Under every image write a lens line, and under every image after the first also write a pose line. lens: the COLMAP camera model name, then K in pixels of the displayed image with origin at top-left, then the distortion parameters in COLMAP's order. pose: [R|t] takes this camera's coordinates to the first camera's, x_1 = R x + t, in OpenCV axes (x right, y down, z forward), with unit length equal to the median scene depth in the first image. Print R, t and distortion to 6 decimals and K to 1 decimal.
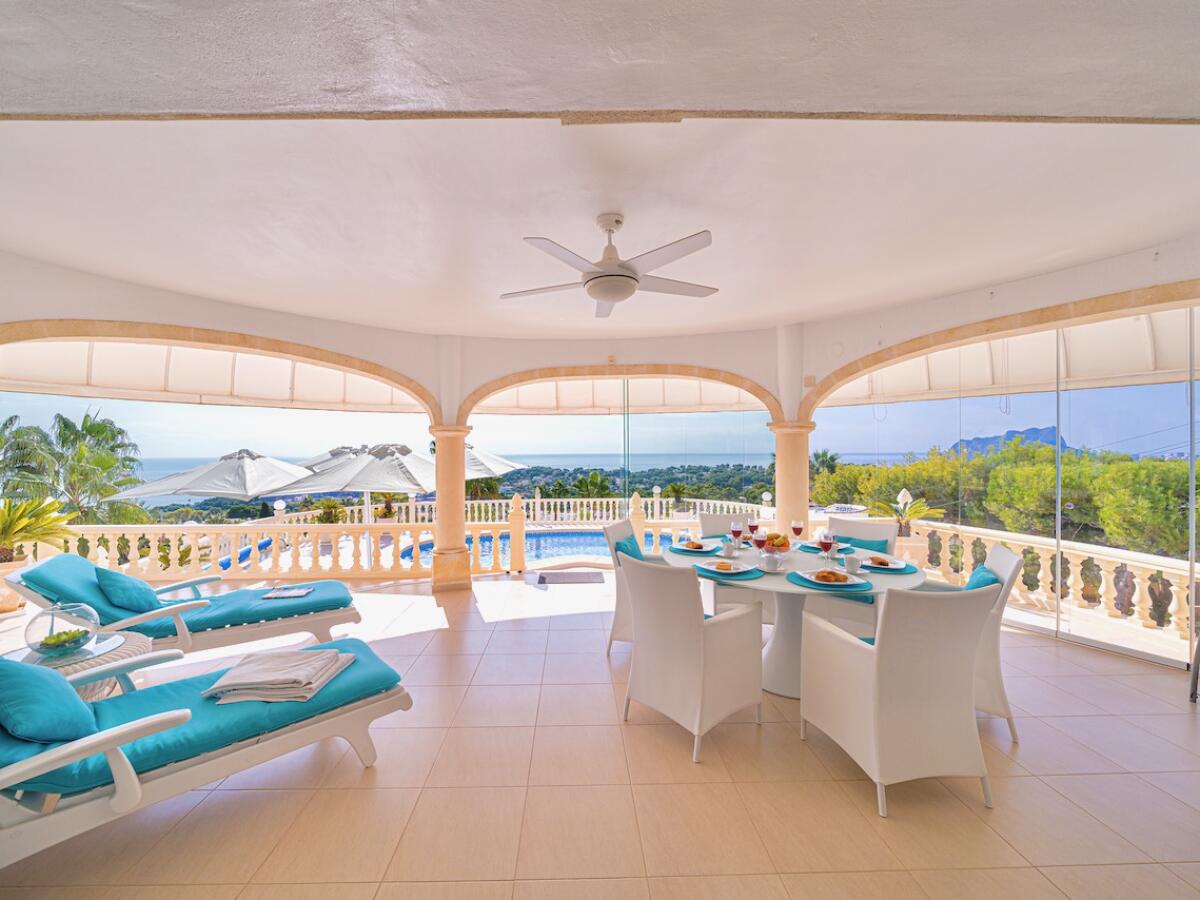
lens RADIAL K [[479.2, 0, 582.3], [0, 479.2, 451.4], [0, 0, 1]] dist [-0.005020, -0.000248]
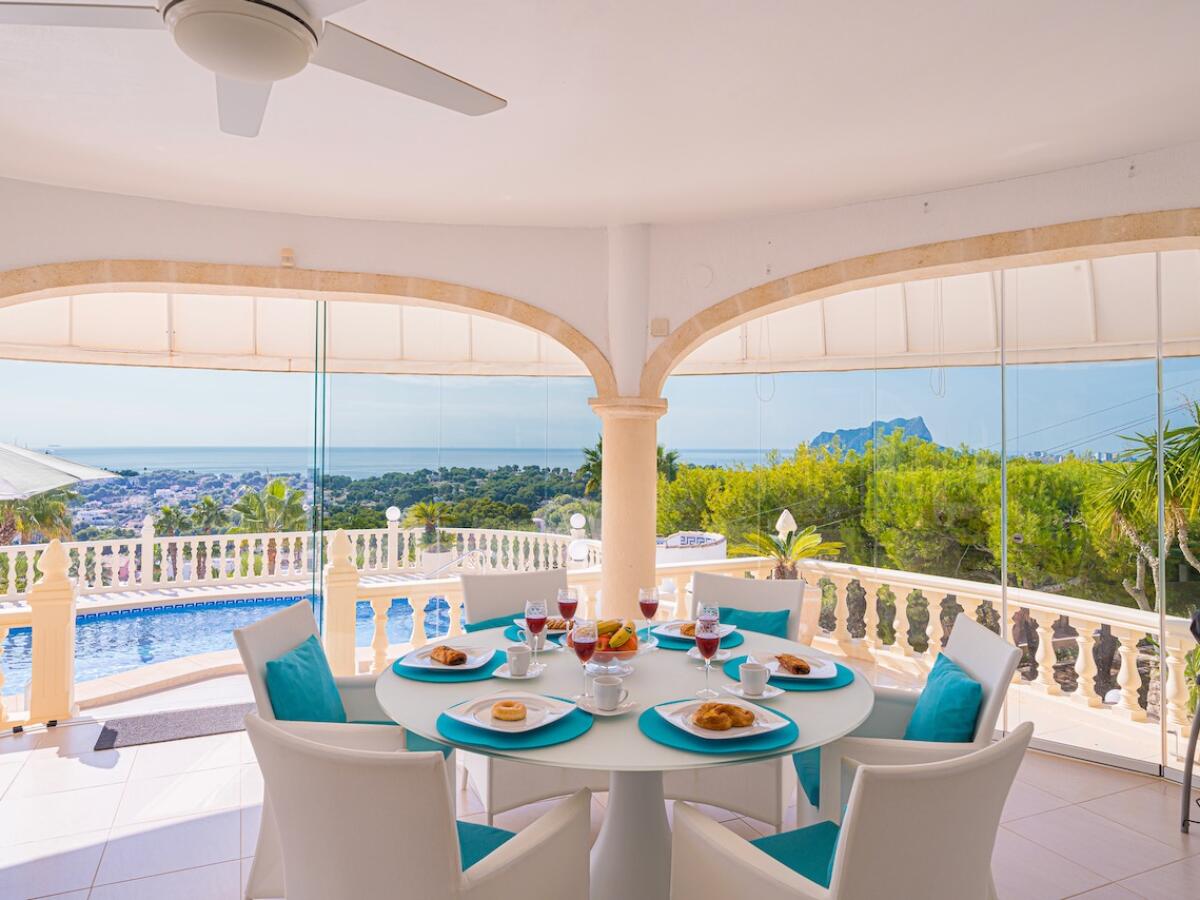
lens RADIAL K [[802.5, 0, 610.7], [0, 802.5, 421.0], [0, 0, 1]] dist [-0.000748, 0.002993]
pose [[0.916352, 0.021779, 0.399781, 0.042269], [-0.010362, 0.999475, -0.030698, -0.005662], [-0.400239, 0.023988, 0.916097, 0.149356]]
